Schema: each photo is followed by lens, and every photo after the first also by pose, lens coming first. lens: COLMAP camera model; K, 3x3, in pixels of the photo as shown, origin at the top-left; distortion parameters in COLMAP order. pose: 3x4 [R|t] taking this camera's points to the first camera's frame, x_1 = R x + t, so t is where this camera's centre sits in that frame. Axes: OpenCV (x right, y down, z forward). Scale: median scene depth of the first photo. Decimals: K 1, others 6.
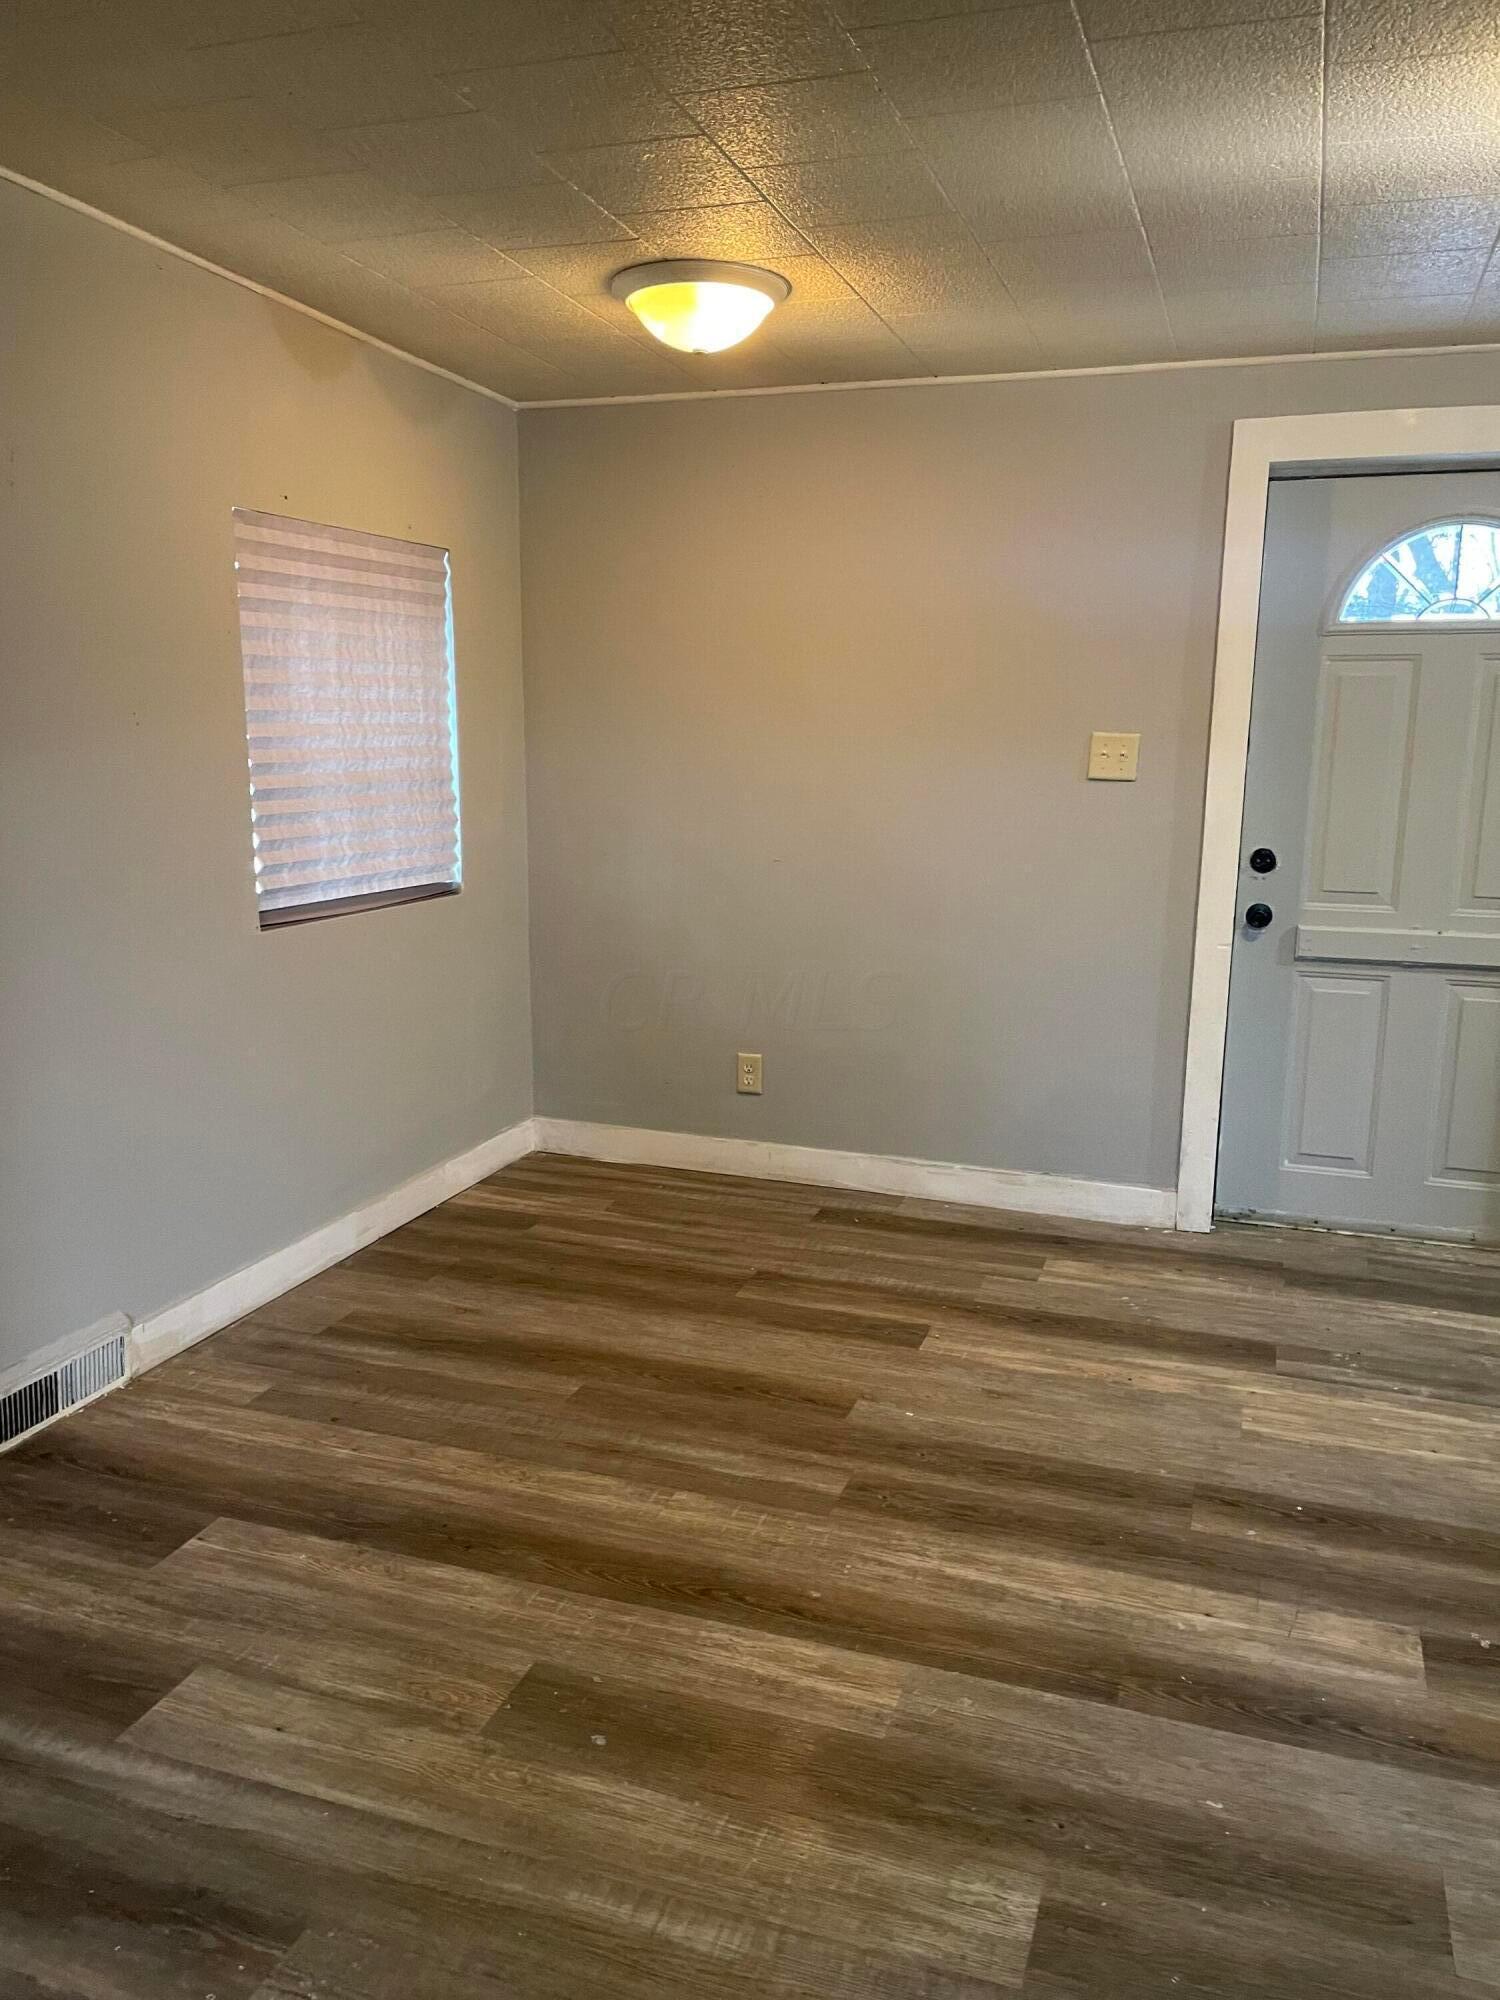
lens RADIAL K [[1517.2, 0, 738.5], [0, 1517.2, 988.5], [0, 0, 1]] dist [0.093931, -0.118871]
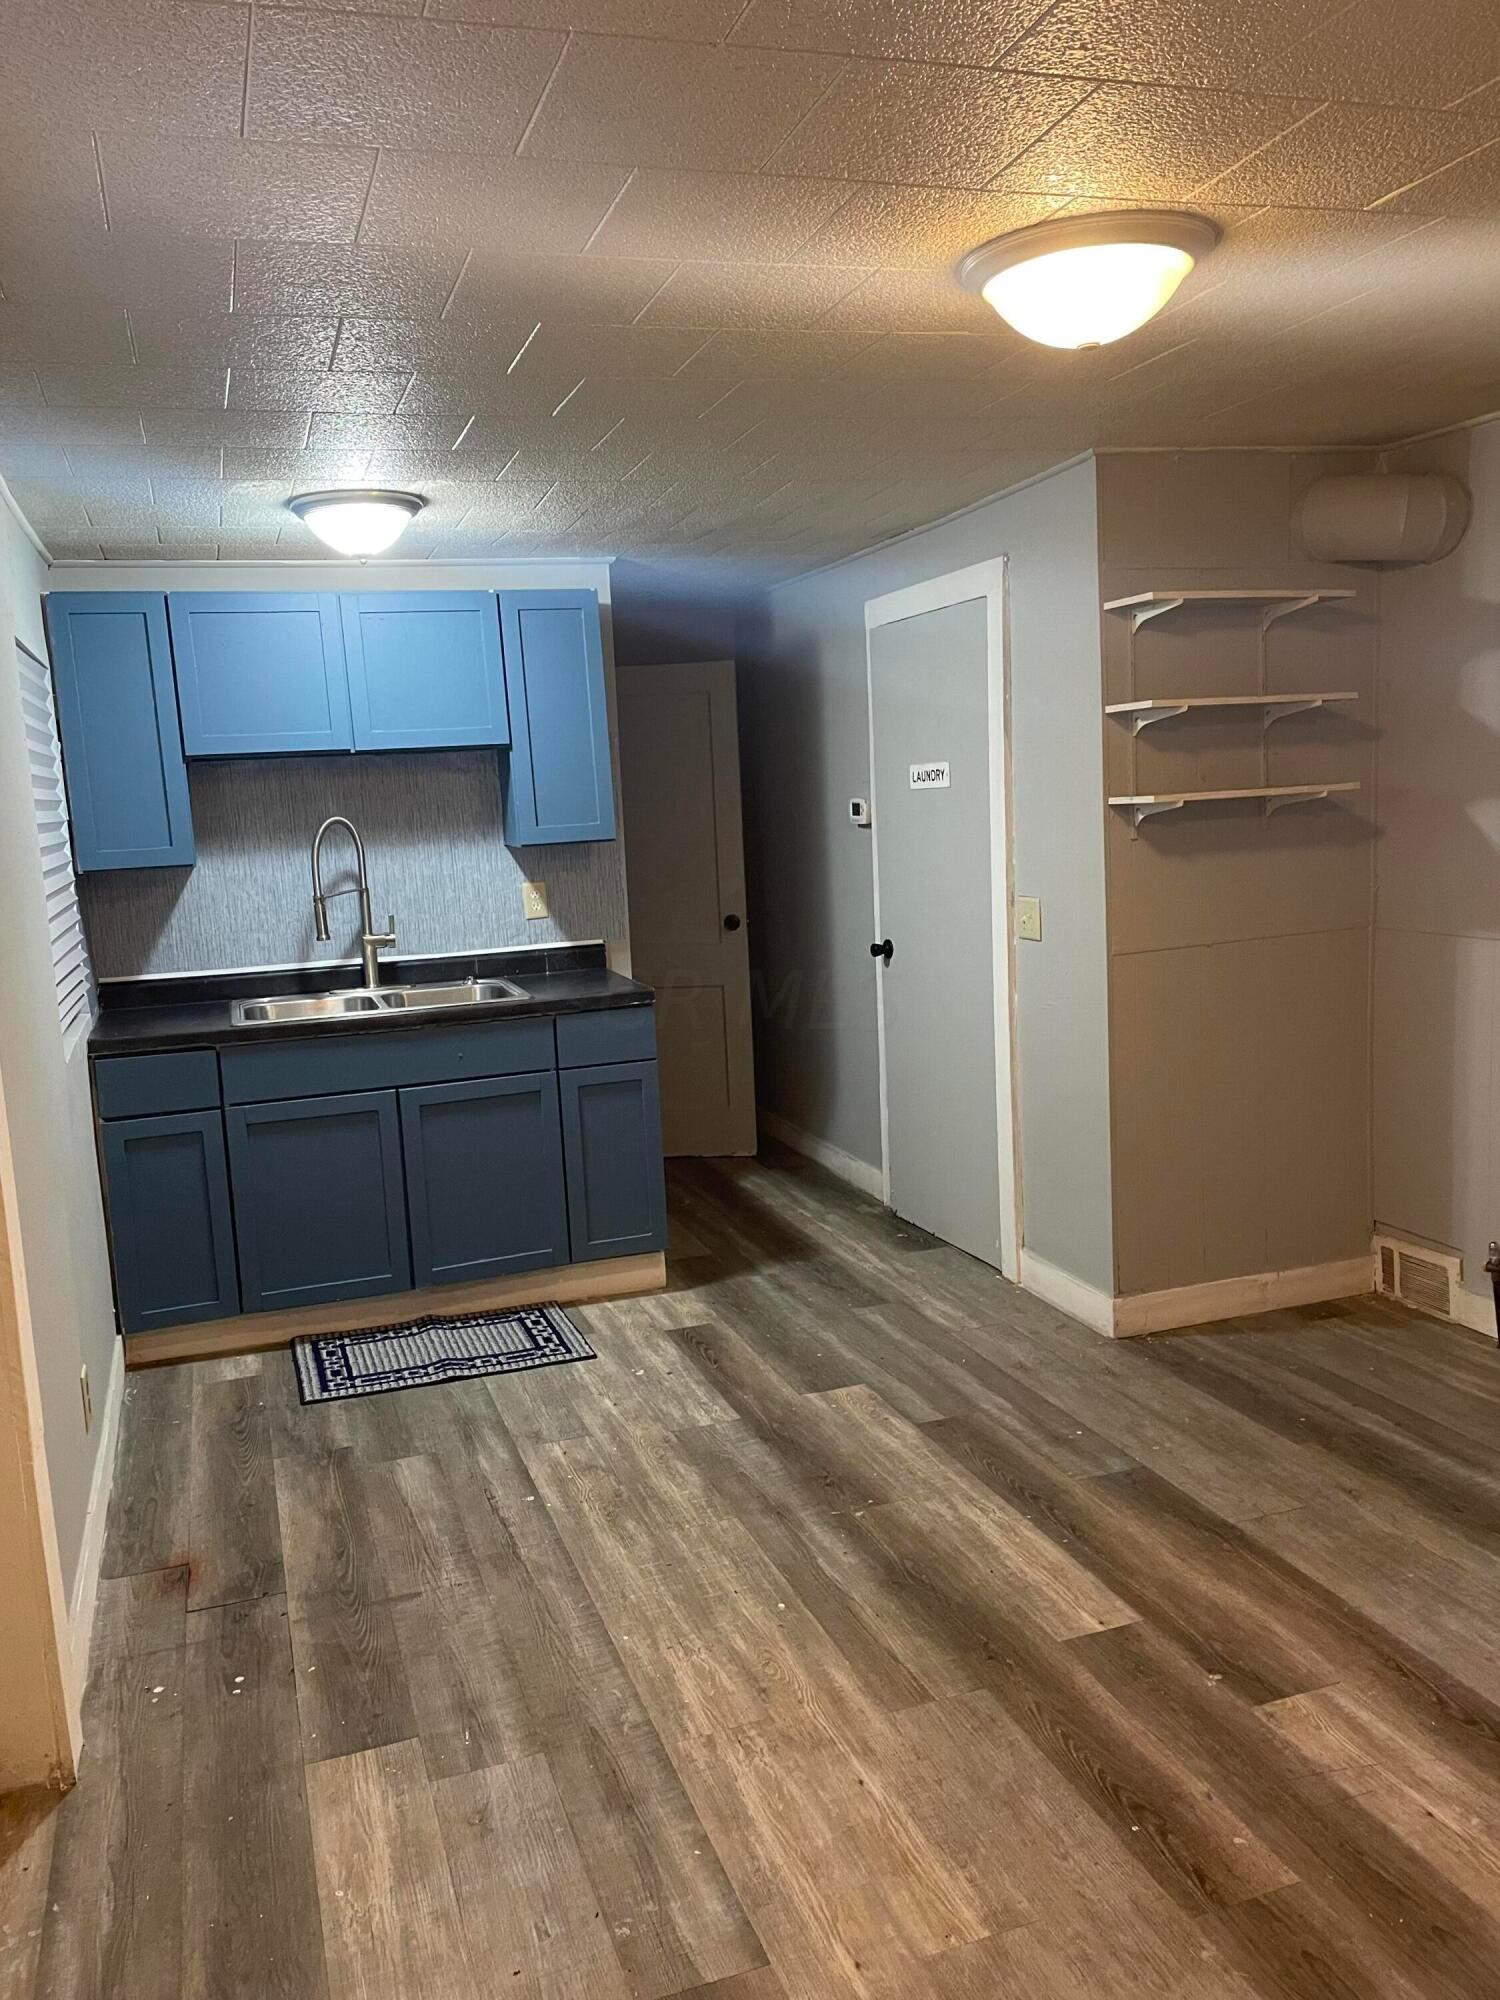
lens RADIAL K [[1517.2, 0, 738.5], [0, 1517.2, 988.5], [0, 0, 1]] dist [0.093931, -0.118871]
pose [[-0.627120, -0.088879, 0.773835, -0.111689], [0.174517, 0.952180, 0.250792, -0.386986], [-0.759121, 0.292324, -0.581621, 1.817230]]
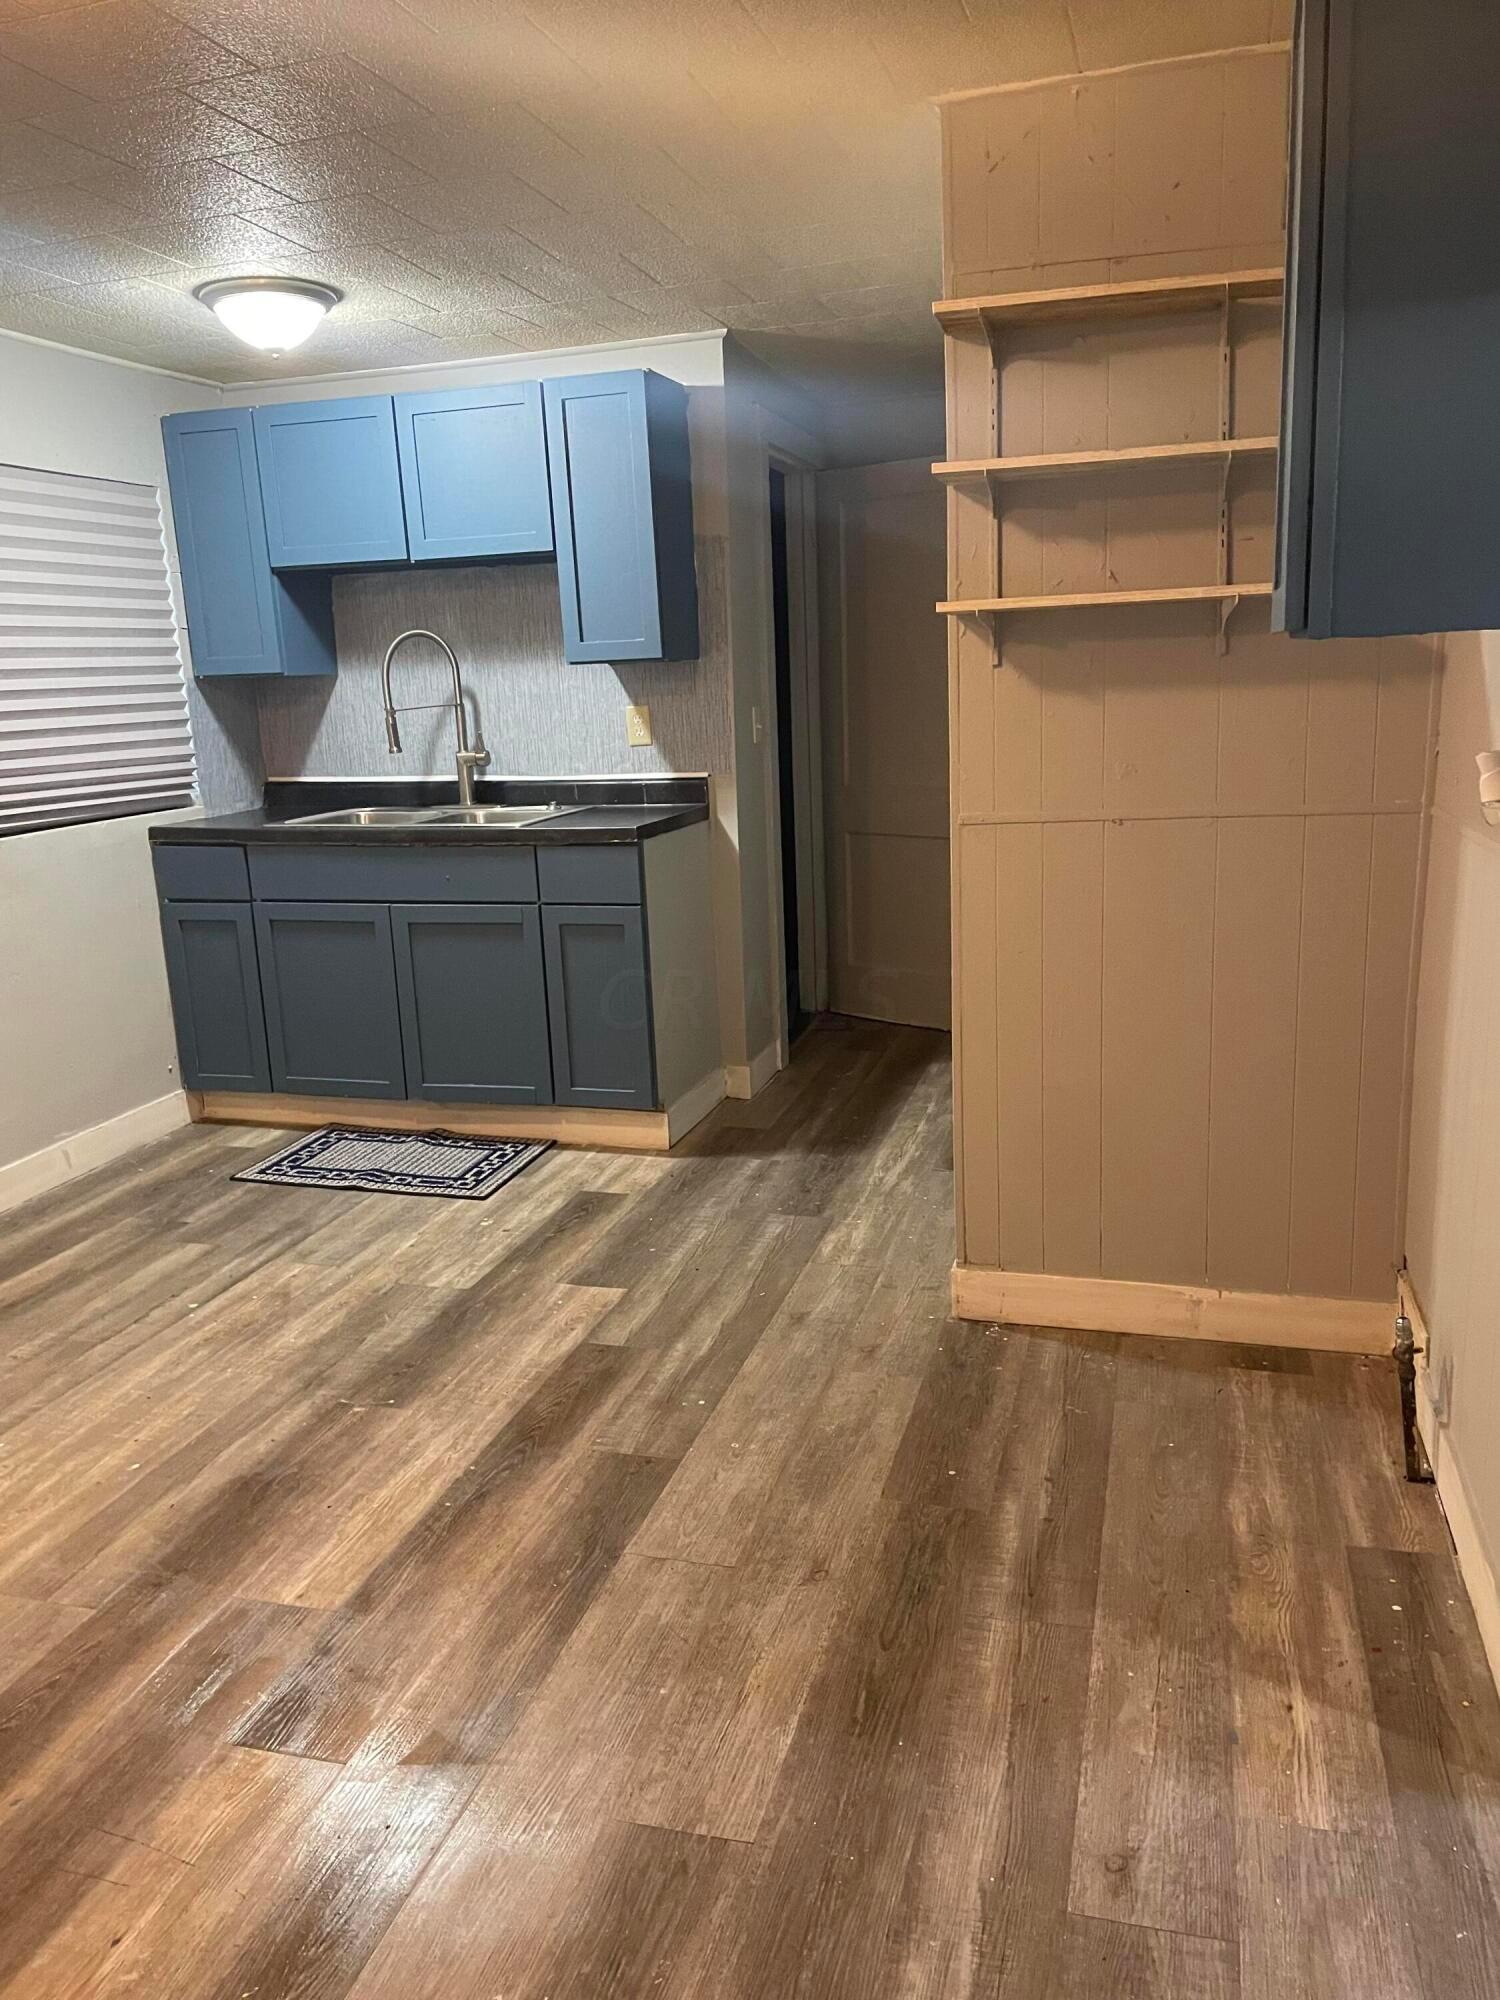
lens RADIAL K [[1514.8, 0, 749.3], [0, 1514.8, 1006.8], [0, 0, 1]] dist [0.098079, -0.115735]
pose [[-0.066183, -0.233464, 0.970111, -0.315345], [0.209786, 0.947255, 0.242276, -0.112302], [-0.975505, 0.219550, -0.013715, 0.679413]]
